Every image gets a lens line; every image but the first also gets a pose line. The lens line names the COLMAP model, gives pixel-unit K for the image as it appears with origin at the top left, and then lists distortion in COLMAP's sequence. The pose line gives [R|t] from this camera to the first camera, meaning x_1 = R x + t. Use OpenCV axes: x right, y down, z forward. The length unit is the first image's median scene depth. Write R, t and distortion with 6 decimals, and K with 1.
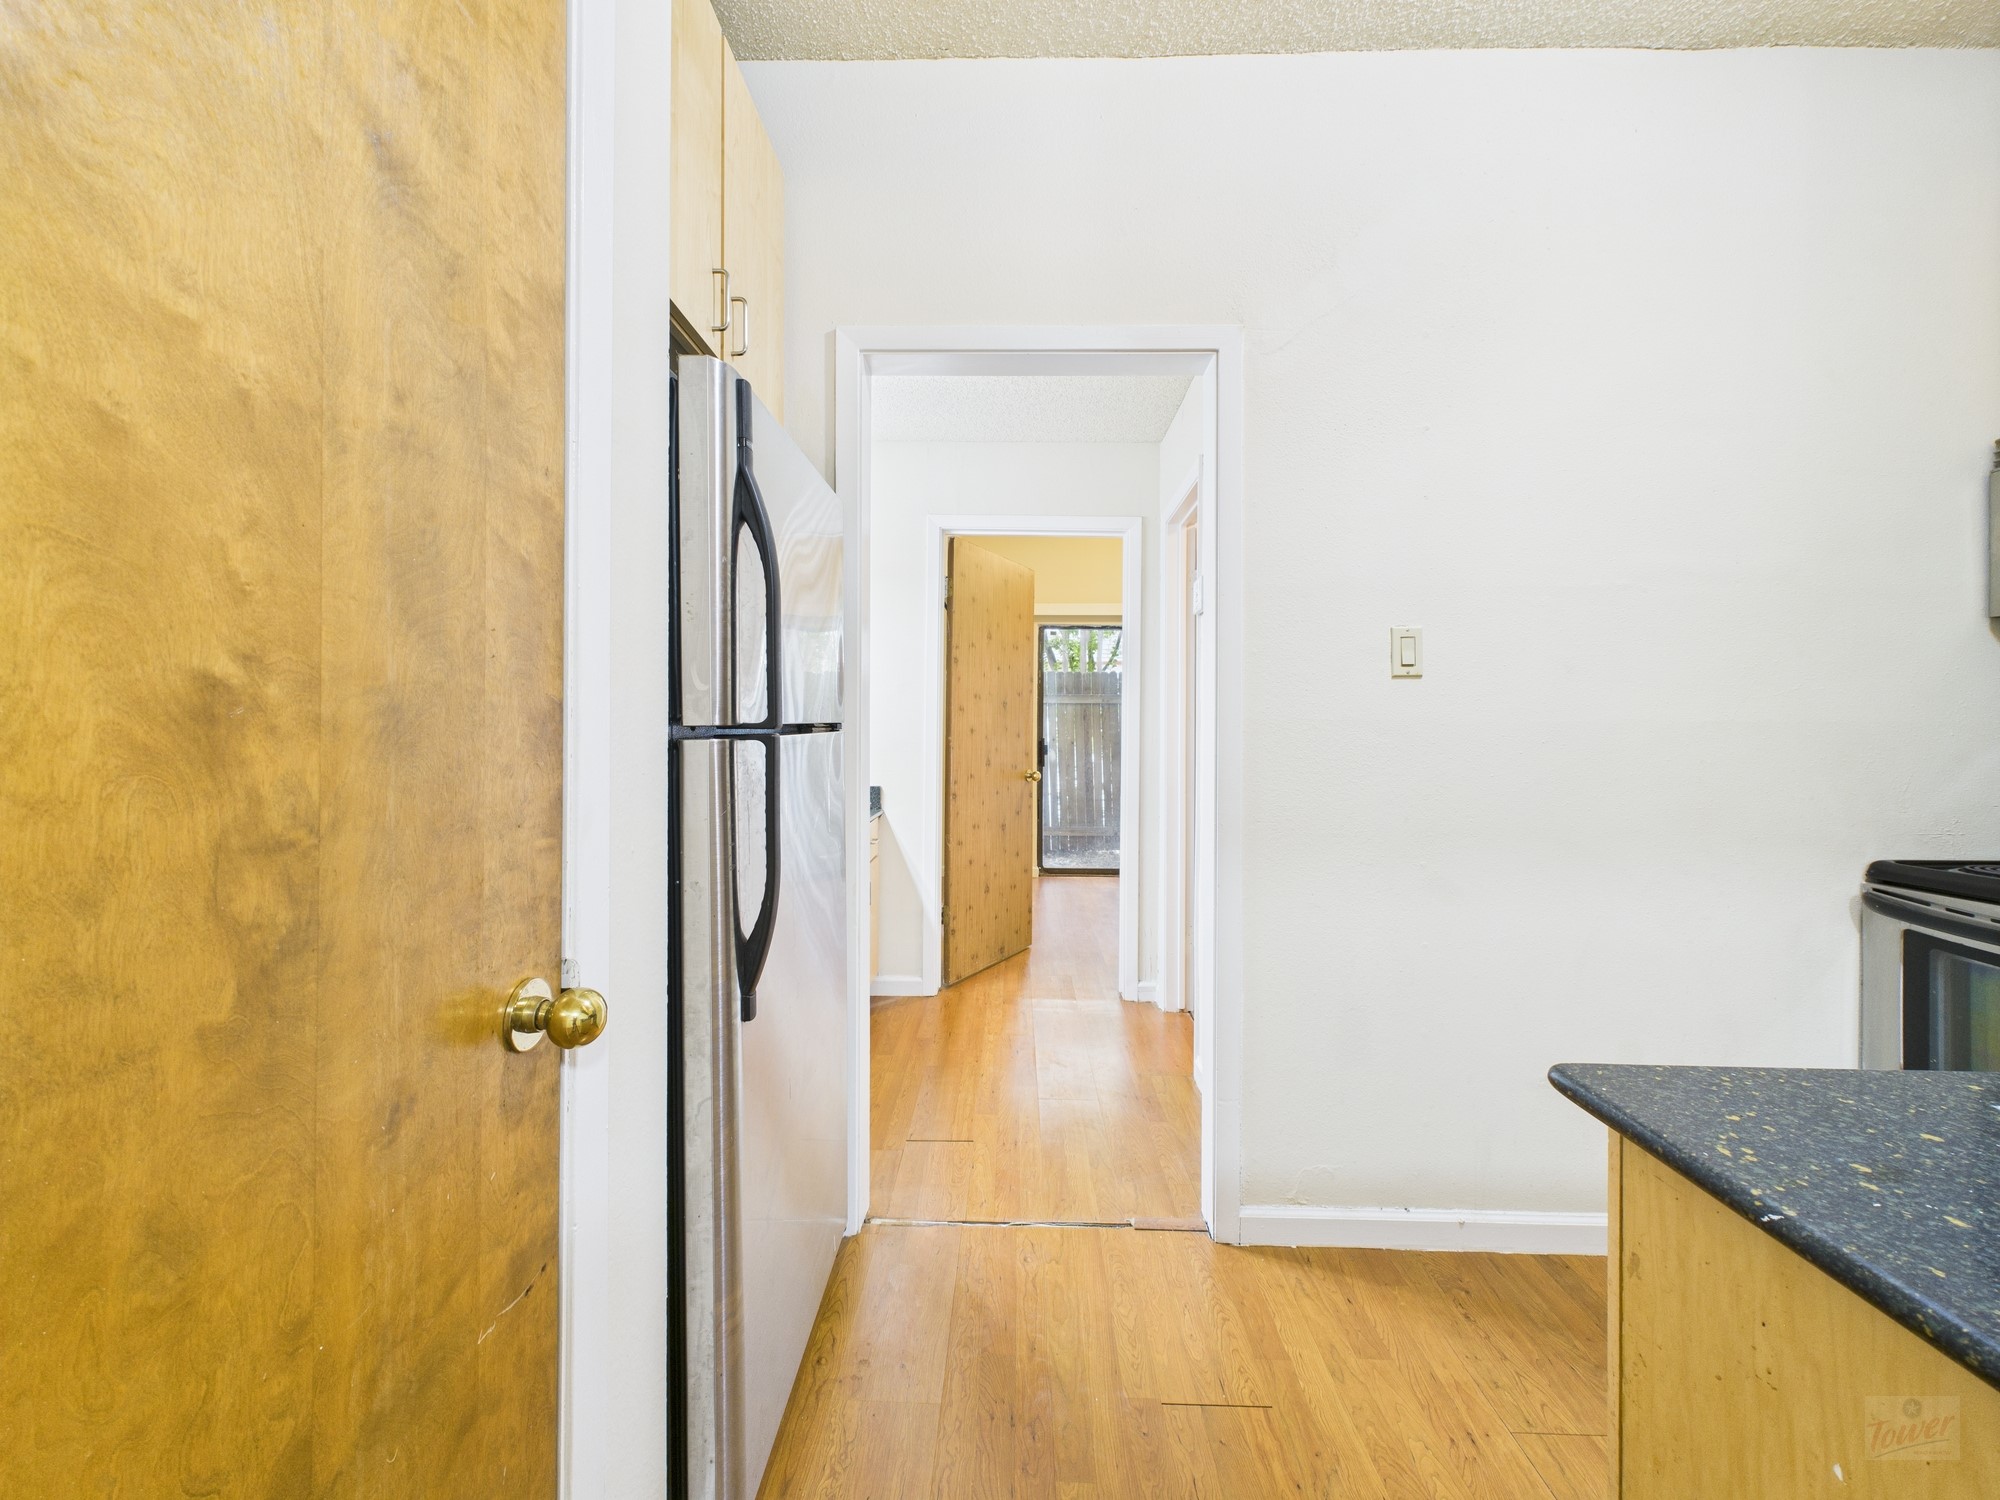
lens RADIAL K [[806.0, 0, 999.4], [0, 806.0, 727.4], [0, 0, 1]] dist [0.001416, 0.000237]
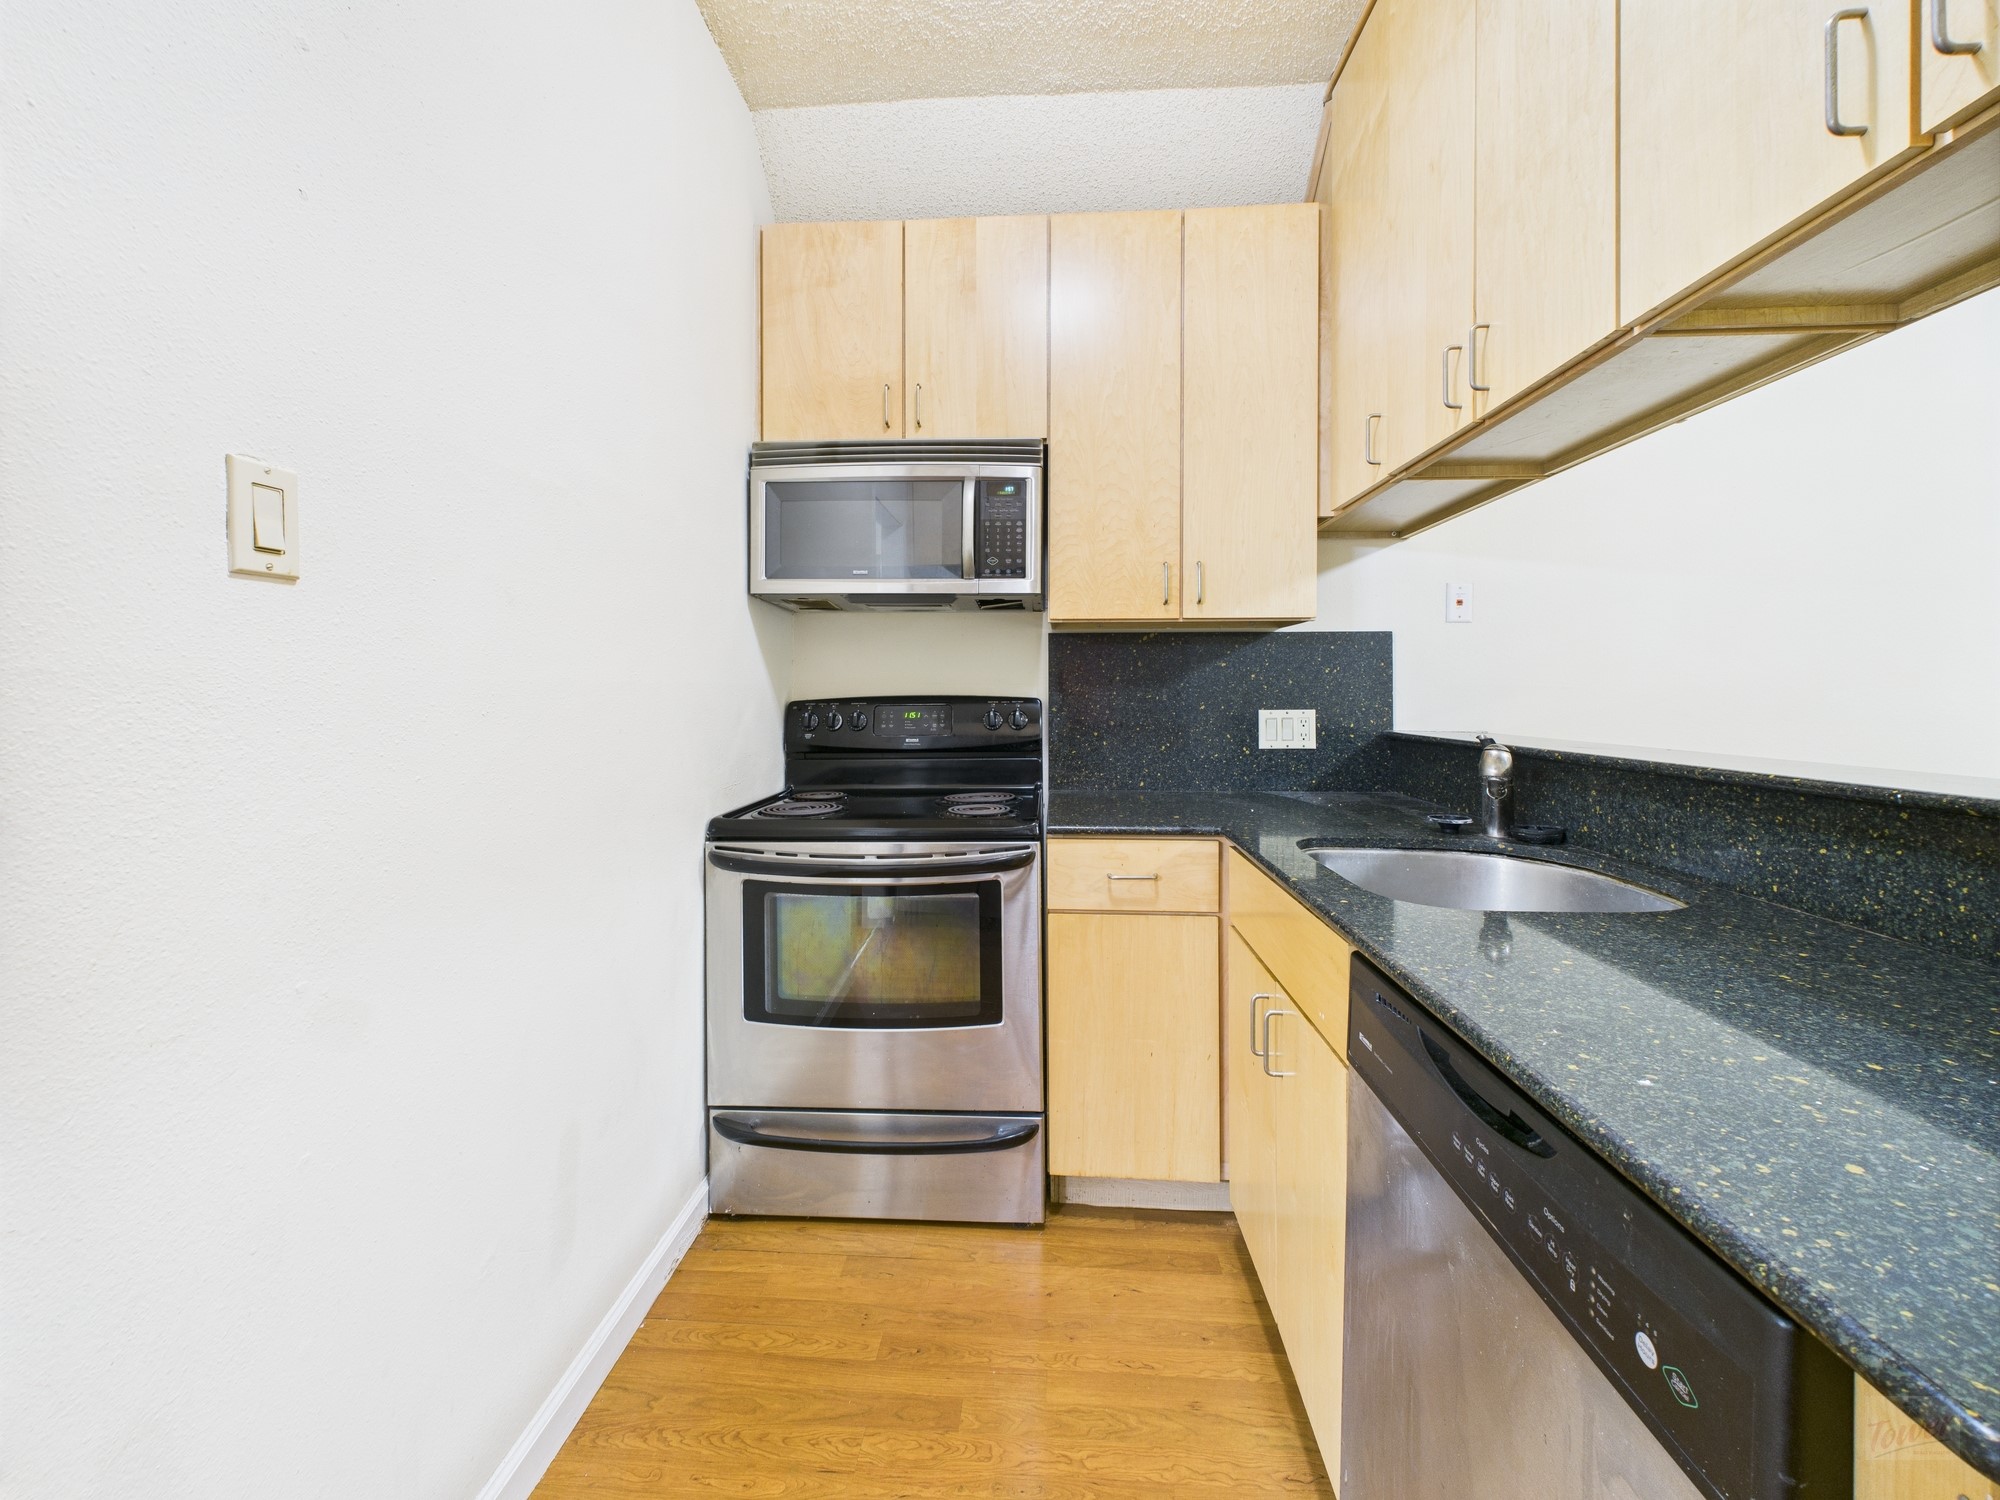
lens RADIAL K [[804.4, 0, 994.2], [0, 804.4, 702.7], [0, 0, 1]] dist [-0.000202, 0.000126]
pose [[0.047684, -0.019241, 0.998677, 0.042500], [0.001700, 0.999815, 0.019182, -0.000715], [-0.998861, 0.000783, 0.047708, 0.295944]]
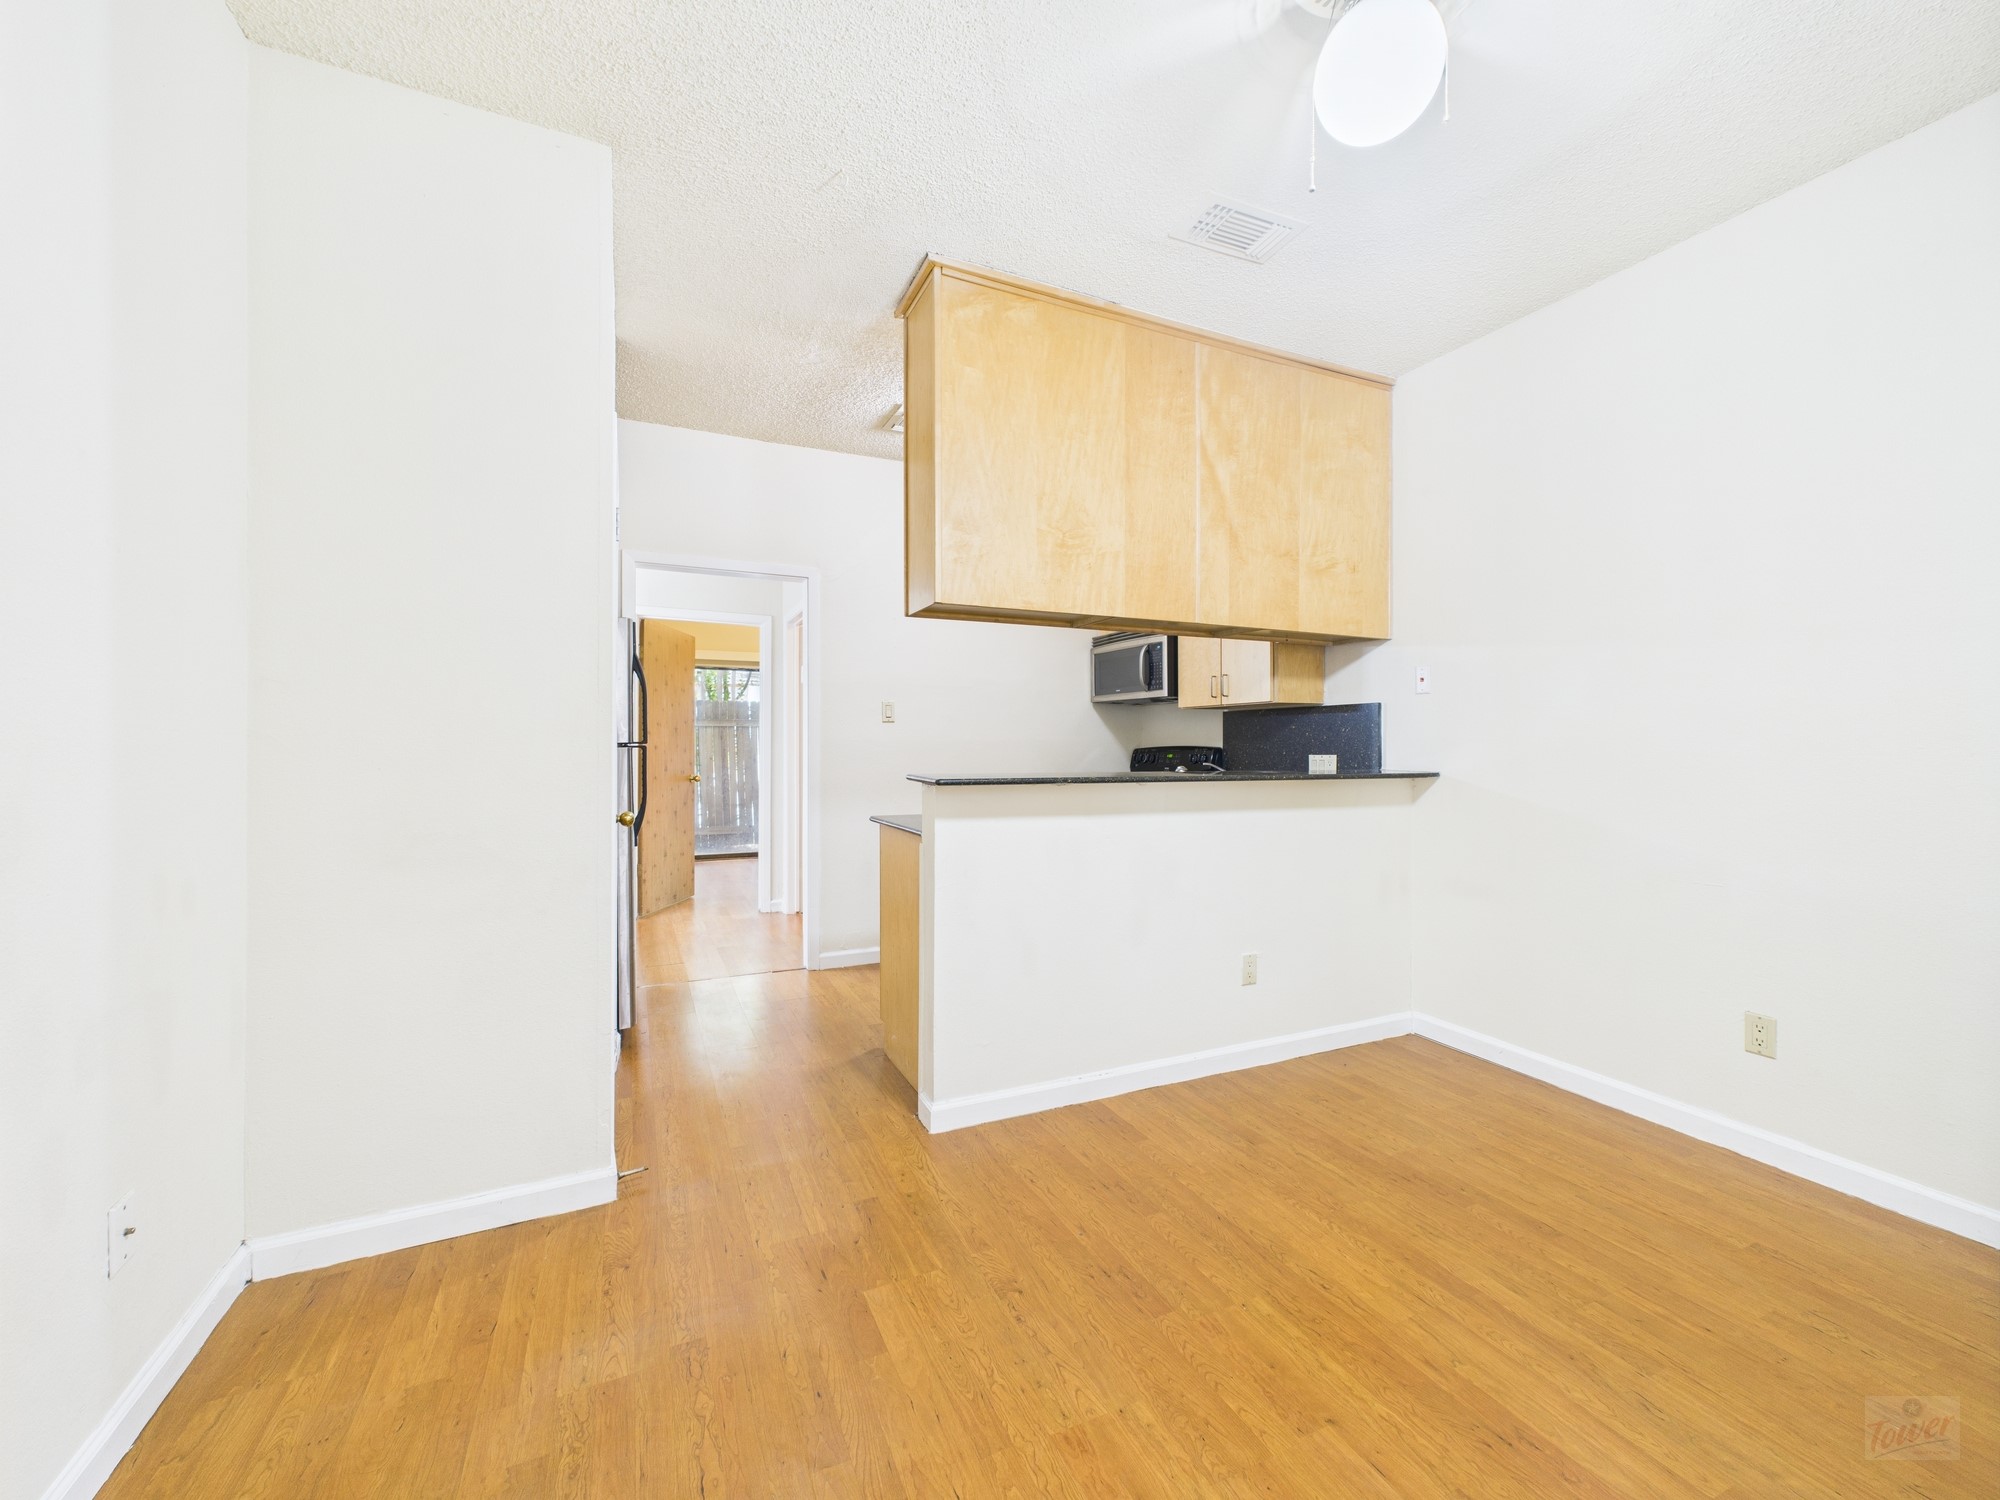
lens RADIAL K [[804.7, 0, 999.5], [0, 804.7, 740.5], [0, 0, 1]] dist [-0.000547, -0.000174]
pose [[0.897021, -0.001448, 0.441985, -0.128138], [0.005022, 0.999963, -0.006917, 0.004739], [-0.441959, 0.008424, 0.896996, -0.651786]]
